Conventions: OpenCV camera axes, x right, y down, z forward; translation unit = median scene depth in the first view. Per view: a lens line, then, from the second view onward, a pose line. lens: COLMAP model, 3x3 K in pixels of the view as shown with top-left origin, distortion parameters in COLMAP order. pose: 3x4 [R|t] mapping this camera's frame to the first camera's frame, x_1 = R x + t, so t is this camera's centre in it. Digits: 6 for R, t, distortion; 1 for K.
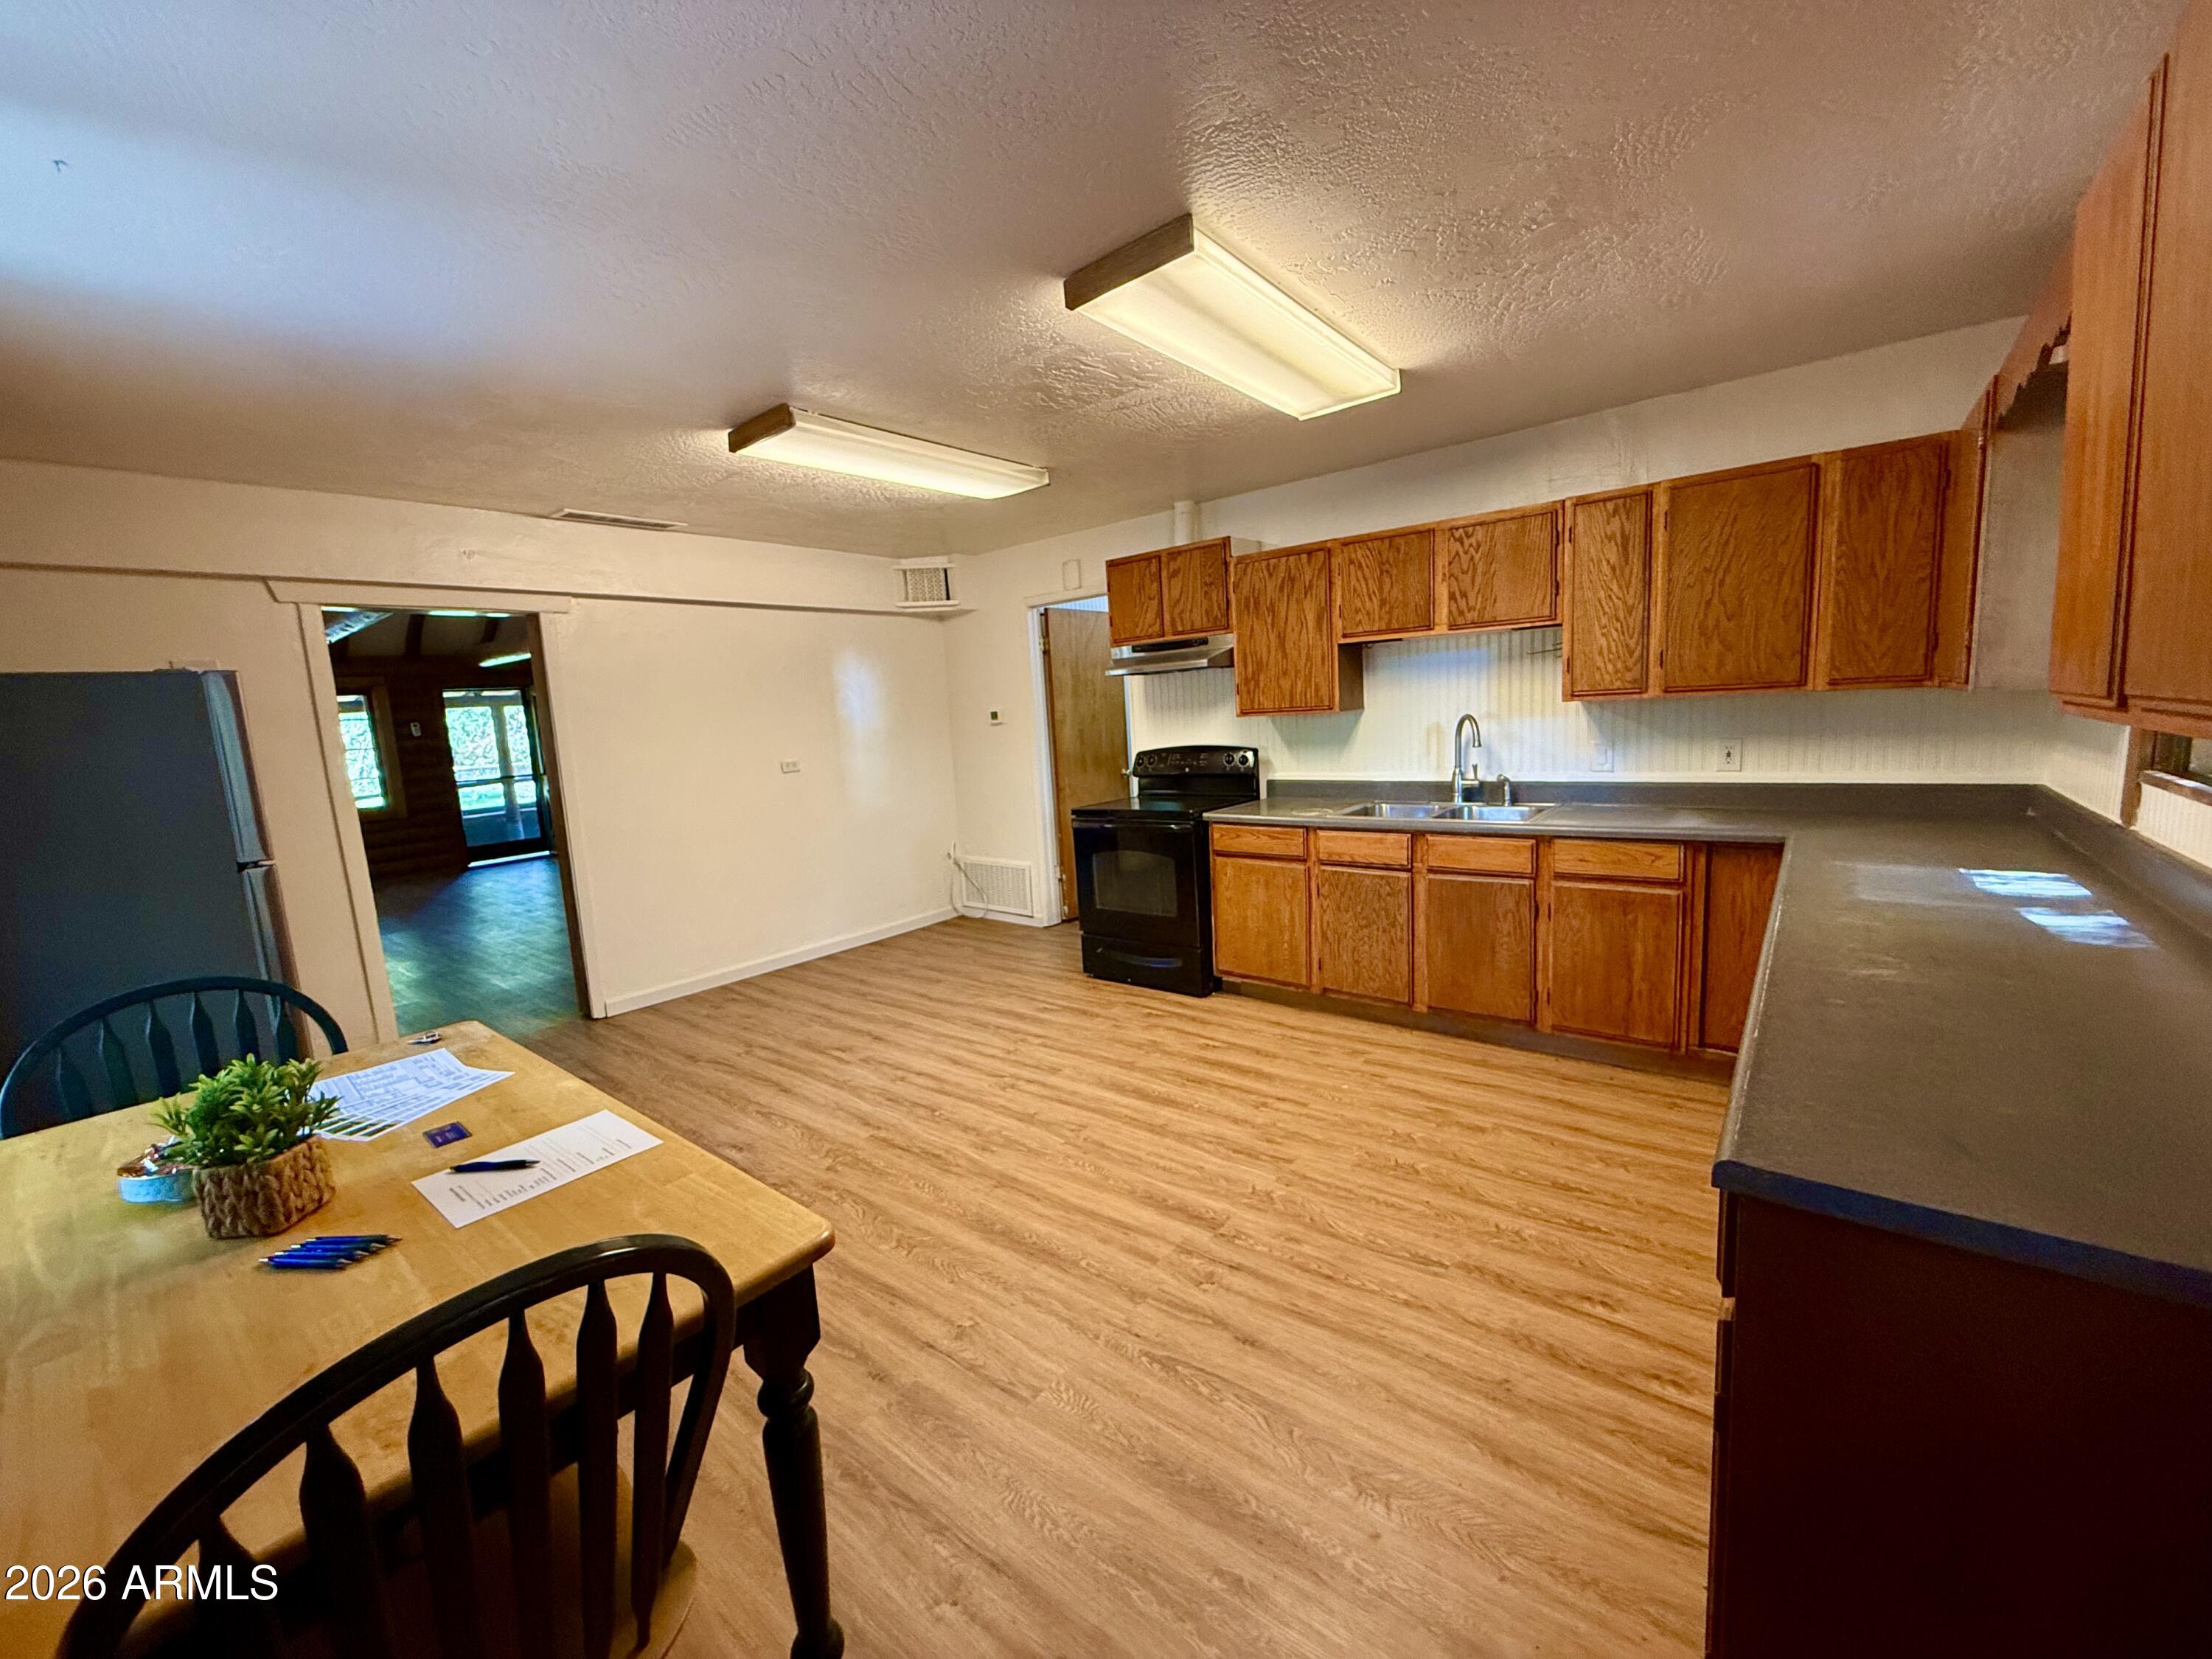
lens RADIAL K [[882.8, 0, 1109.3], [0, 882.8, 829.4], [0, 0, 1]] dist [-0.001631, -0.000059]
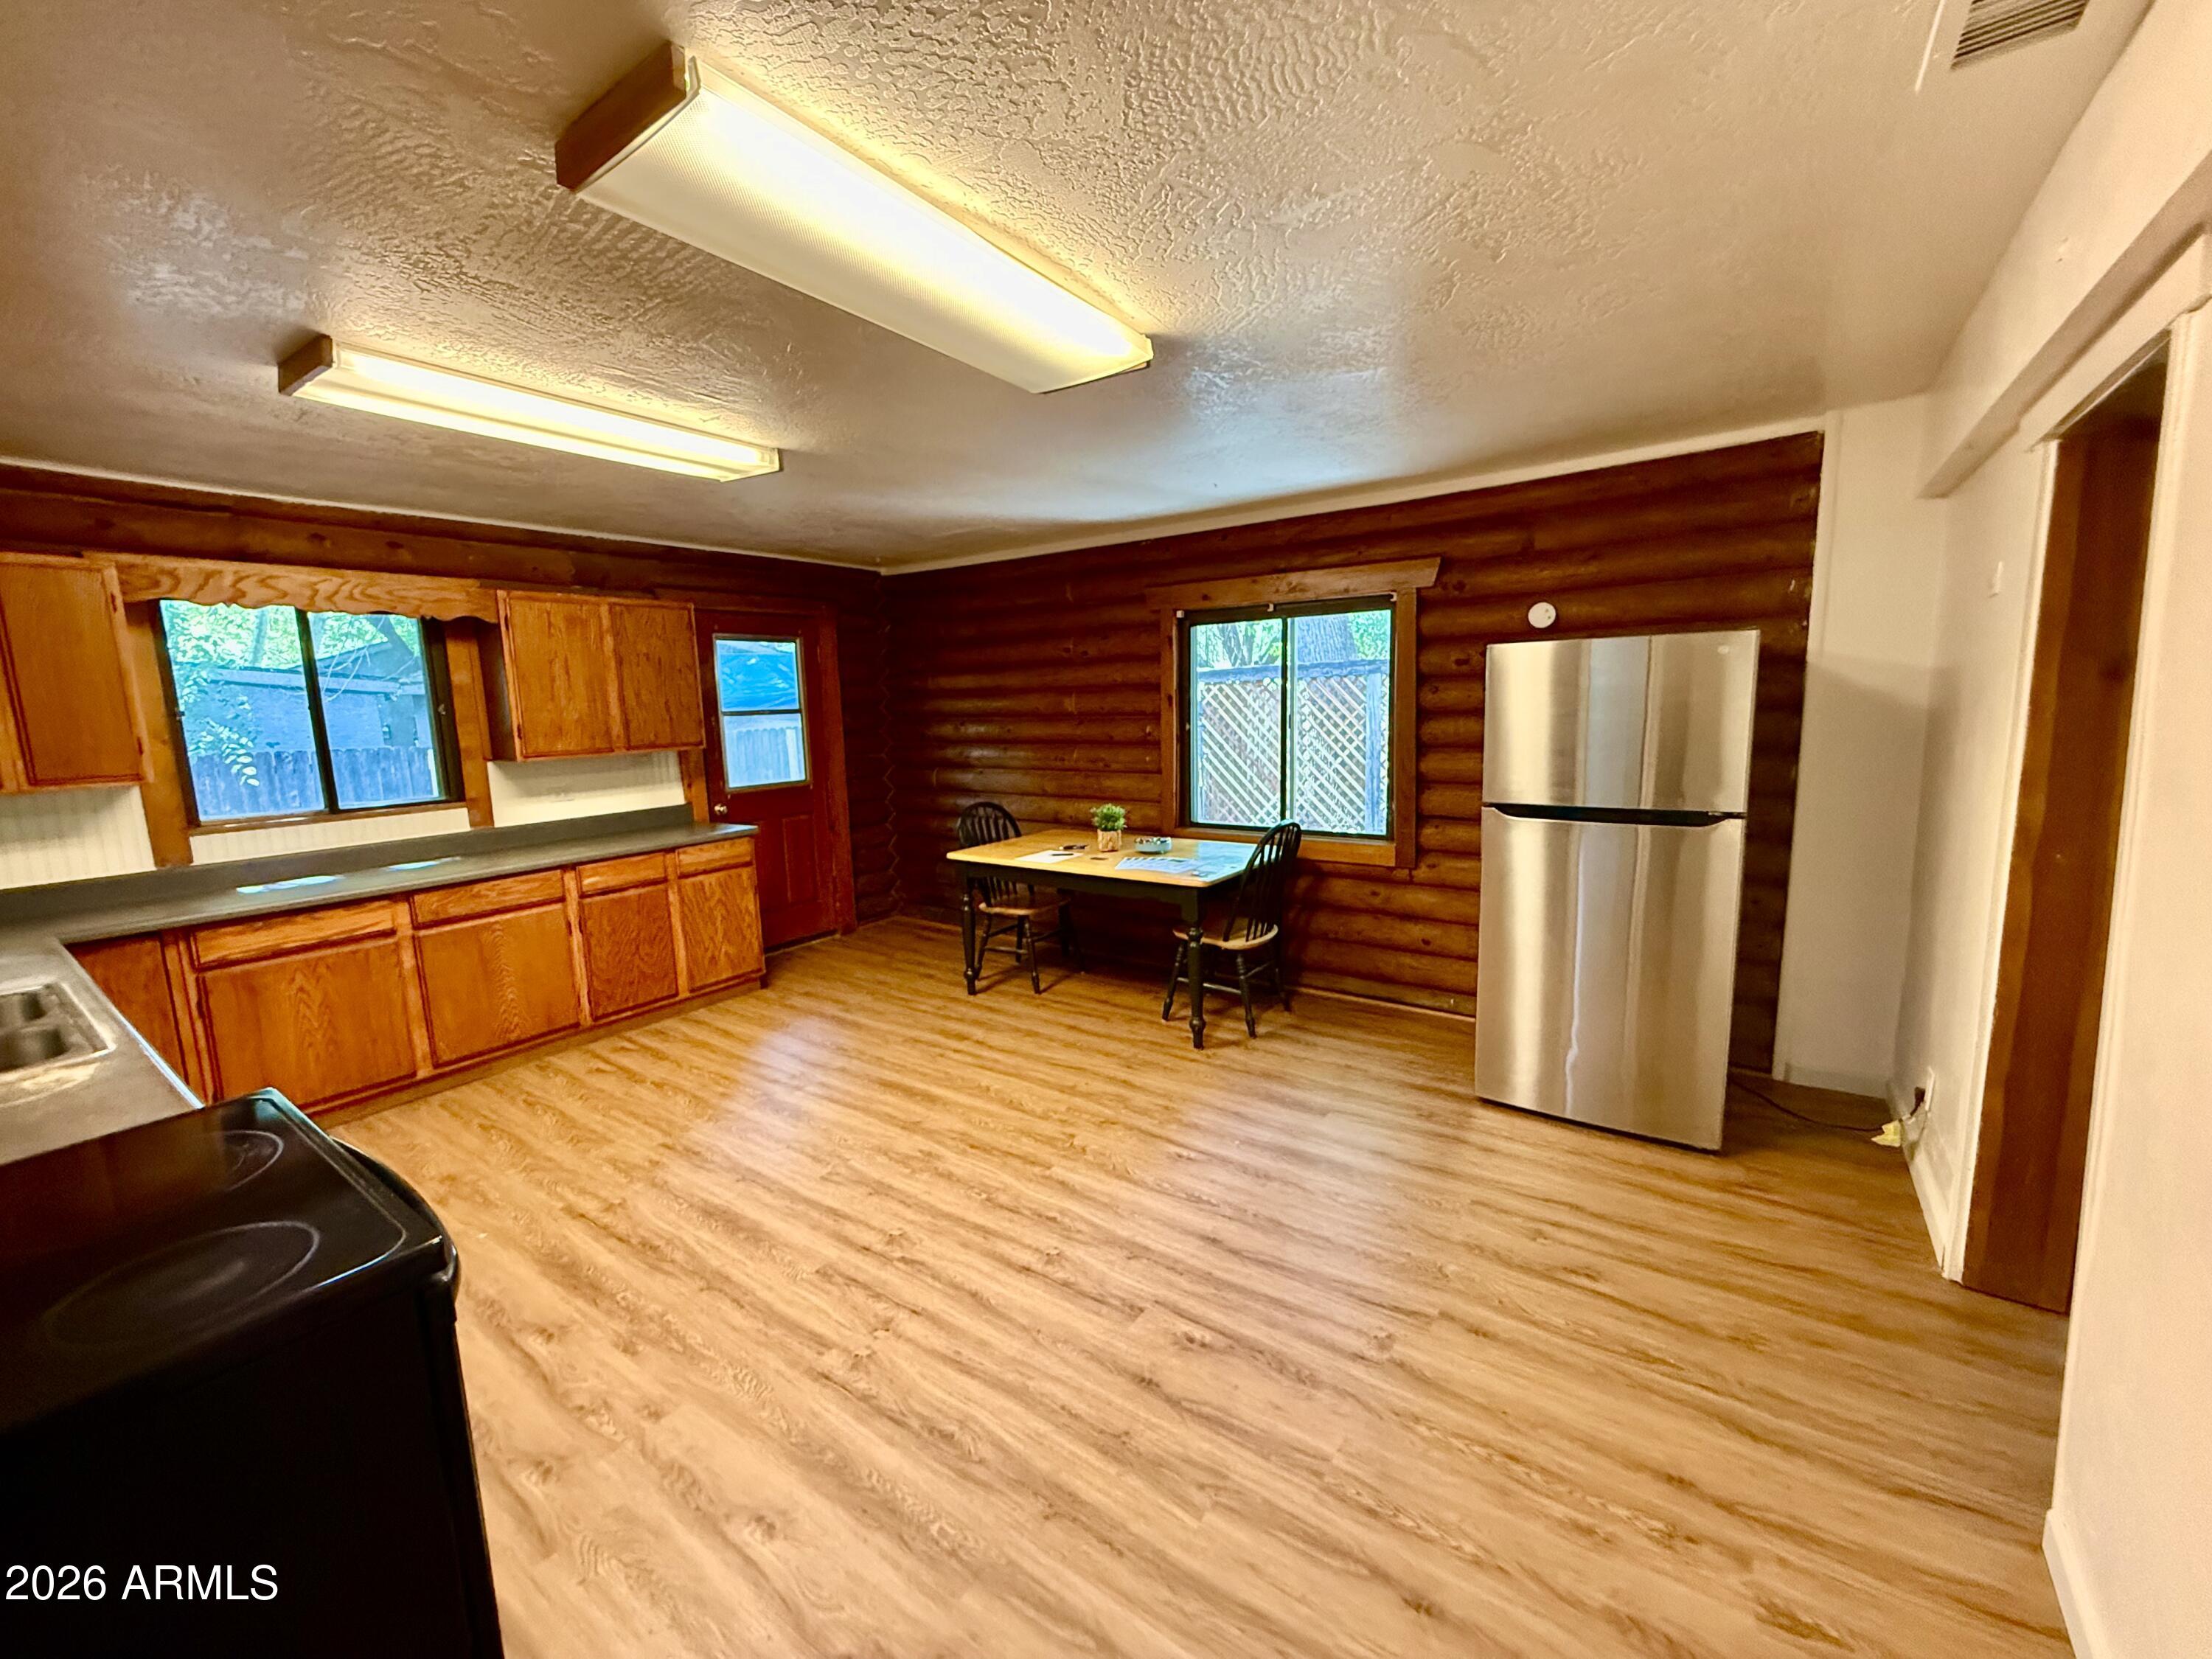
lens RADIAL K [[882.8, 0, 1103.9], [0, 882.8, 826.1], [0, 0, 1]] dist [-0.001631, -0.000059]
pose [[-0.994402, 0.096880, -0.042169, -0.294128], [0.081436, 0.957027, 0.278329, -0.240861], [0.067322, 0.273337, -0.959560, 1.649413]]
